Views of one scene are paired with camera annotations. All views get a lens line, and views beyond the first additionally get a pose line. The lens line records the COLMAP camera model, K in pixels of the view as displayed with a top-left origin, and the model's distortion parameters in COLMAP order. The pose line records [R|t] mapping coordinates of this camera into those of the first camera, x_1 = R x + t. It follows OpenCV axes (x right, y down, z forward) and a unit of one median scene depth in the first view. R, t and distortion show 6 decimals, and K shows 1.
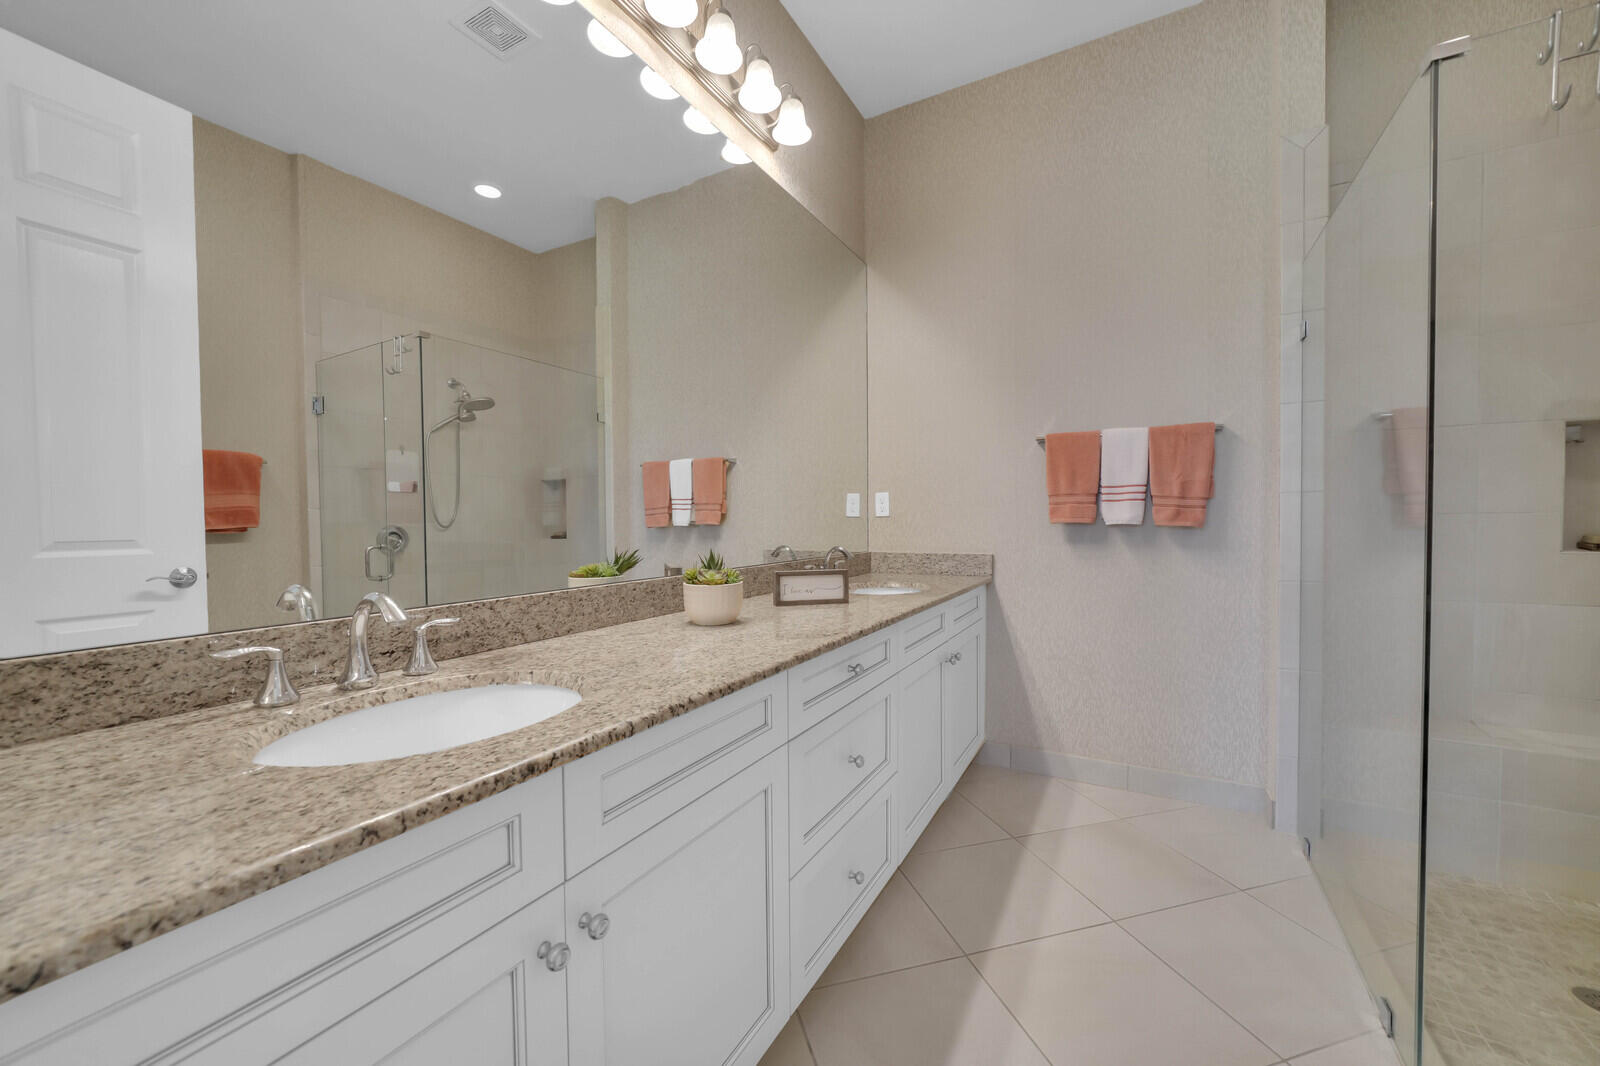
lens RADIAL K [[686.3, 0, 795.3], [0, 686.3, 534.7], [0, 0, 1]] dist [0.006310, 0.000537]
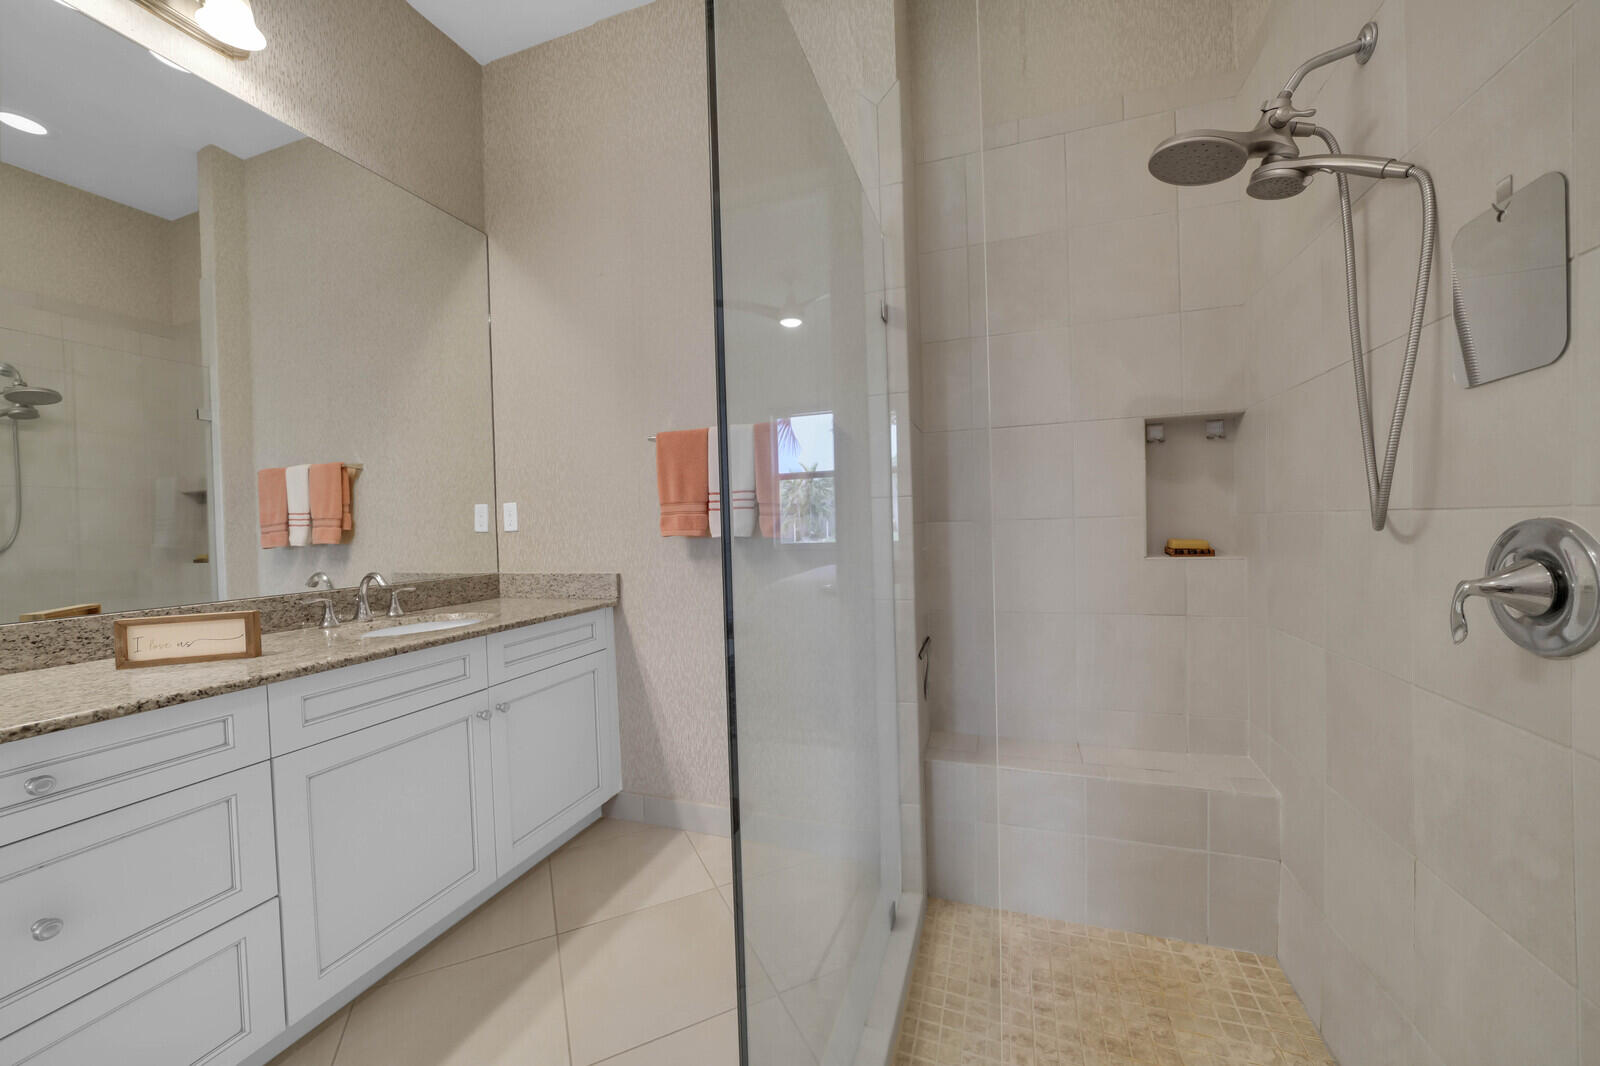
lens RADIAL K [[666.9, 0, 800.0], [0, 666.9, 533.0], [0, 0, 1]] dist [-0.001740, 0.000011]
pose [[0.985724, -0.021426, 0.167000, 0.340930], [0.023353, 0.999681, -0.009581, -0.007907], [-0.166742, 0.013345, 0.985910, 0.128870]]
